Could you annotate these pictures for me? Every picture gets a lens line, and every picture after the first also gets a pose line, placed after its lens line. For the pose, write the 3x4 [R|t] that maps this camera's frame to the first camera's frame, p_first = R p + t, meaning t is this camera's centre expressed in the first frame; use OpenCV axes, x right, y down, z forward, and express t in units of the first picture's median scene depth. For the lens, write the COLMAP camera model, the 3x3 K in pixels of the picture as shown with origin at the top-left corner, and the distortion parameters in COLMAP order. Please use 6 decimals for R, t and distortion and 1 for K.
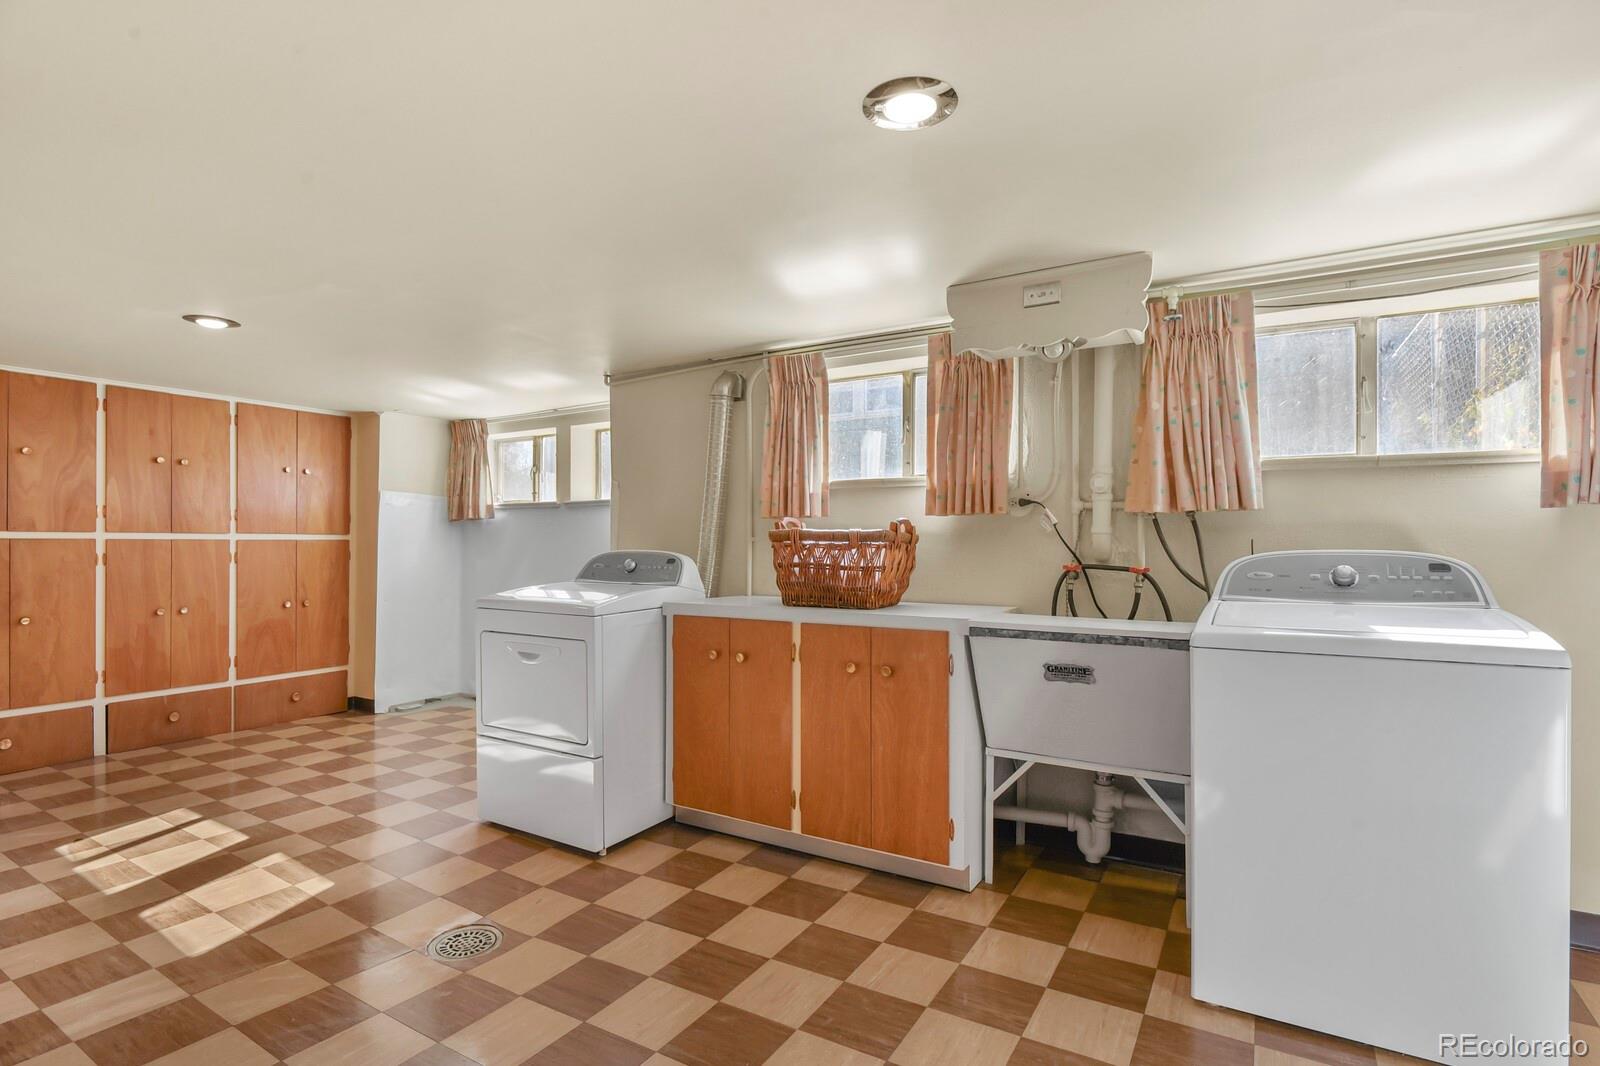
lens RADIAL K [[776.5, 0, 803.5], [0, 776.5, 540.1], [0, 0, 1]] dist [-0.019008, -0.000569]
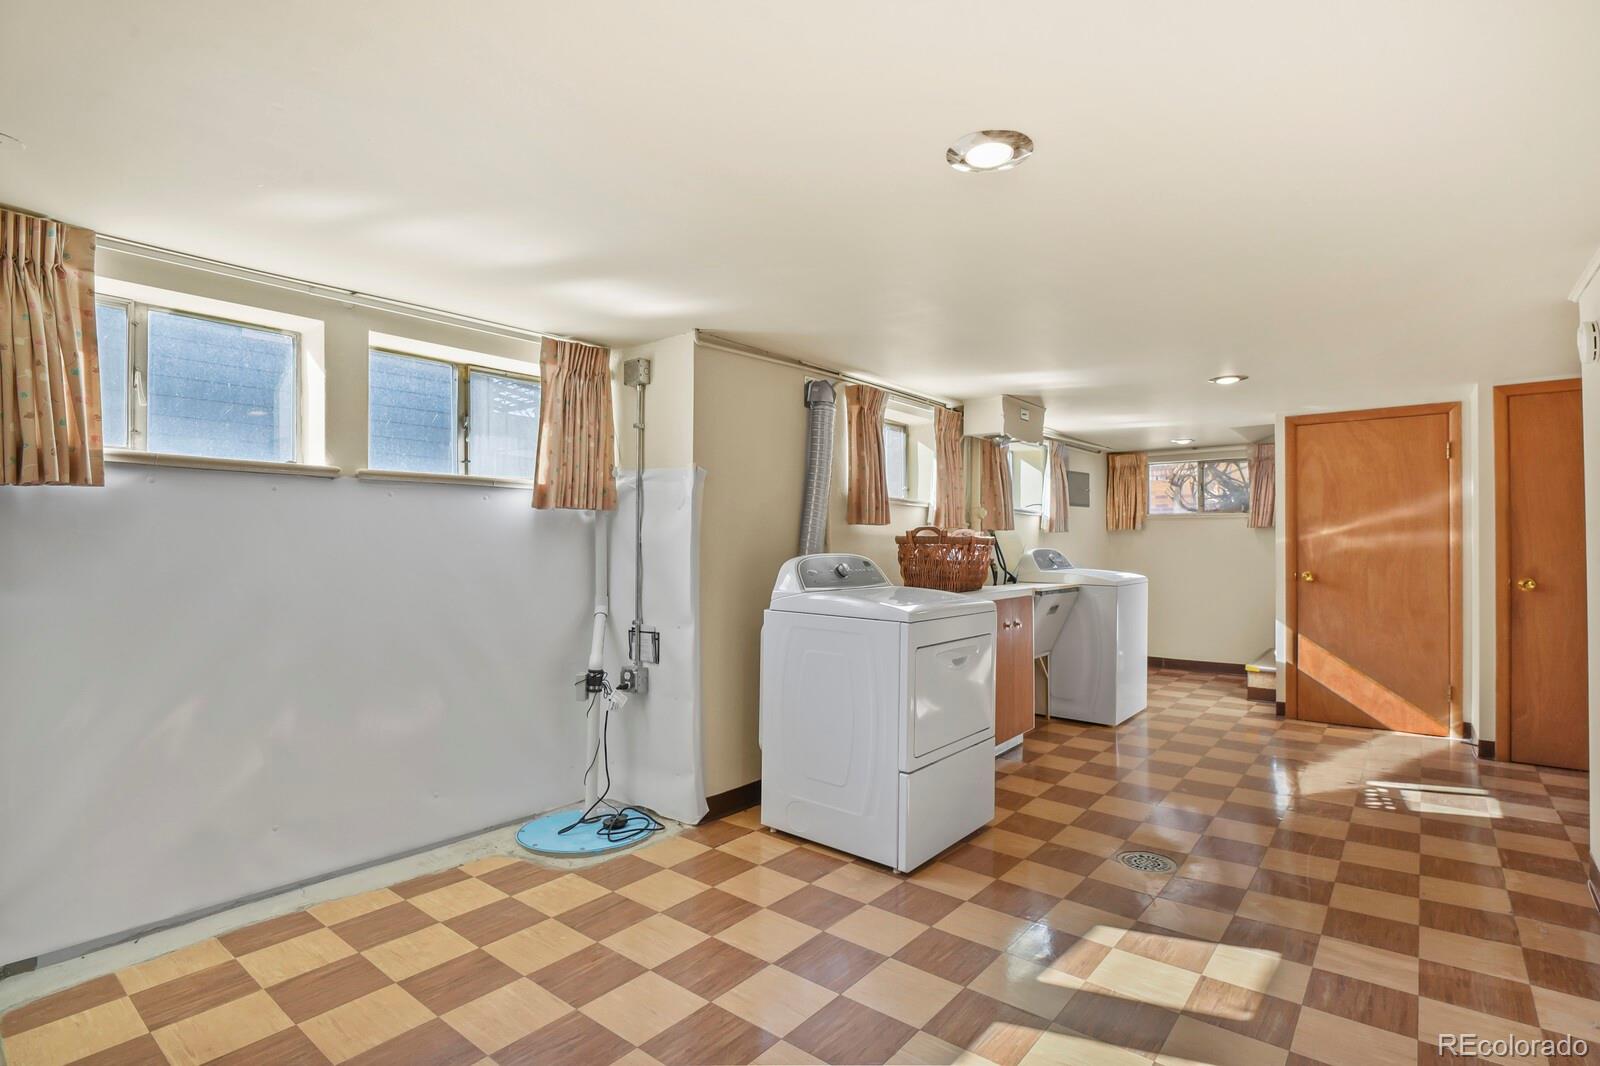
lens RADIAL K [[776.5, 0, 803.5], [0, 776.5, 540.1], [0, 0, 1]] dist [-0.019008, -0.000569]
pose [[0.132226, 0.006059, 0.991201, -1.438430], [-0.004799, 0.999974, -0.005472, 0.002048], [-0.991208, -0.004033, 0.132251, 1.130706]]
